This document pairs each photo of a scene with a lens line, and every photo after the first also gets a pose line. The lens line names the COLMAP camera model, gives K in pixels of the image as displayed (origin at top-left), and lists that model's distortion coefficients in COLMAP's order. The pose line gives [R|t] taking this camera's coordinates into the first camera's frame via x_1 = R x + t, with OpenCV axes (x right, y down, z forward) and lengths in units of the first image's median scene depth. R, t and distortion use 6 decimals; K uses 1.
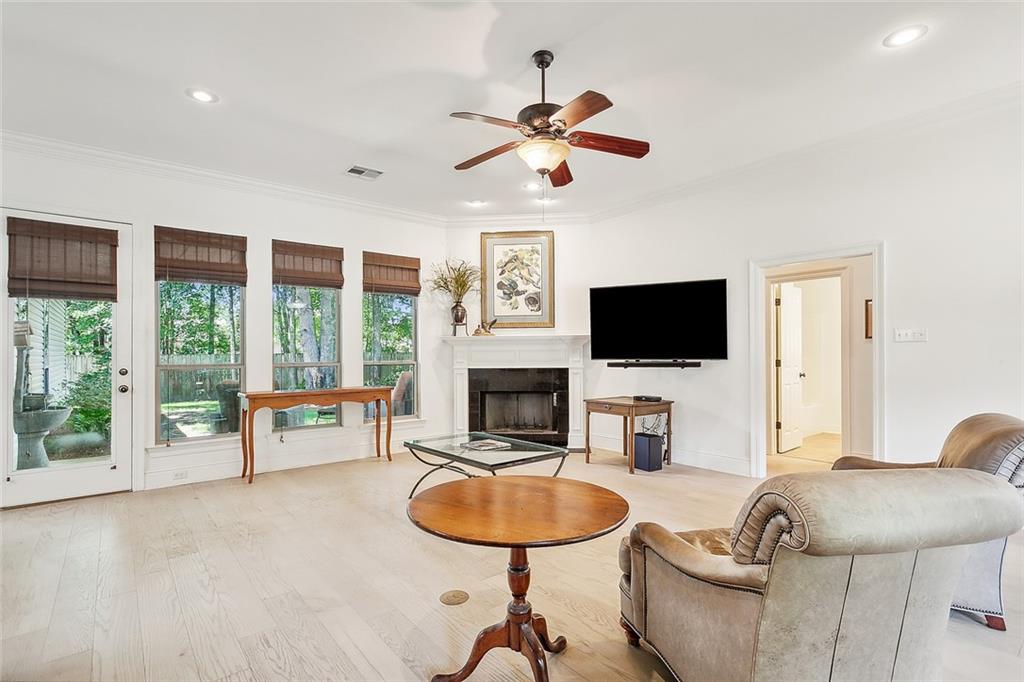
lens RADIAL K [[487.7, 0, 512.0], [0, 487.7, 349.8], [0, 0, 1]] dist [0.005856, -0.000510]
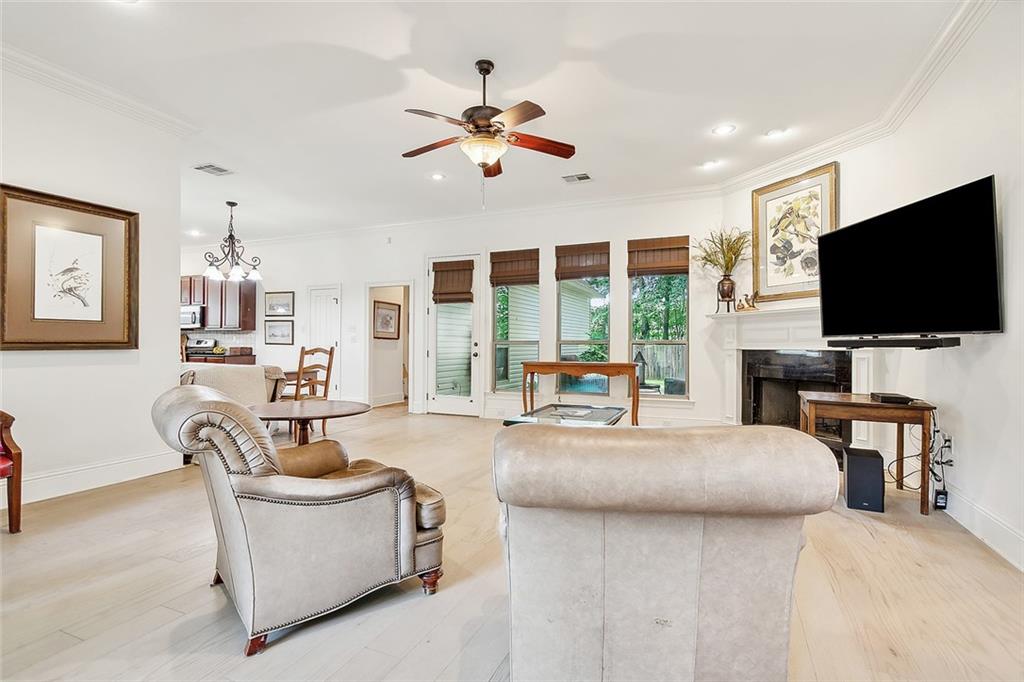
lens RADIAL K [[487.7, 0, 521.3], [0, 487.7, 337.9], [0, 0, 1]] dist [0.005856, -0.000510]
pose [[0.473313, -0.004662, -0.880882, 0.506005], [0.000289, 0.999987, -0.005137, 0.021917], [0.880894, 0.002177, 0.473308, 0.242389]]
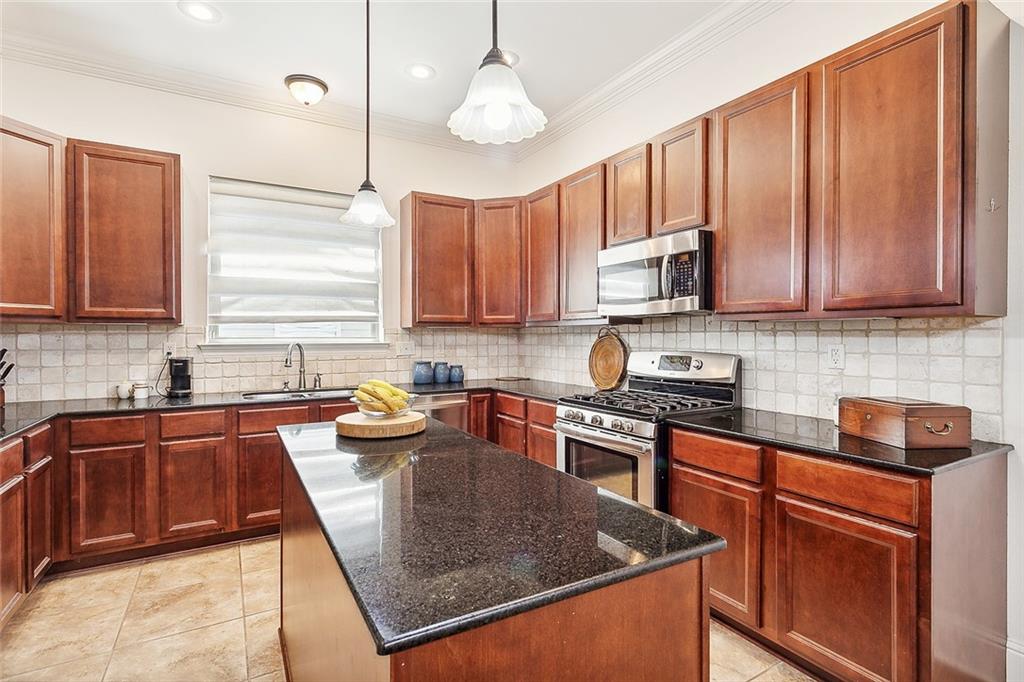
lens RADIAL K [[487.7, 0, 513.6], [0, 487.7, 339.3], [0, 0, 1]] dist [0.005856, -0.000510]
pose [[-0.148444, 0.013598, -0.988827, -0.774227], [0.011248, 0.999864, 0.012061, -0.000747], [0.988857, -0.009332, -0.148577, 0.012827]]
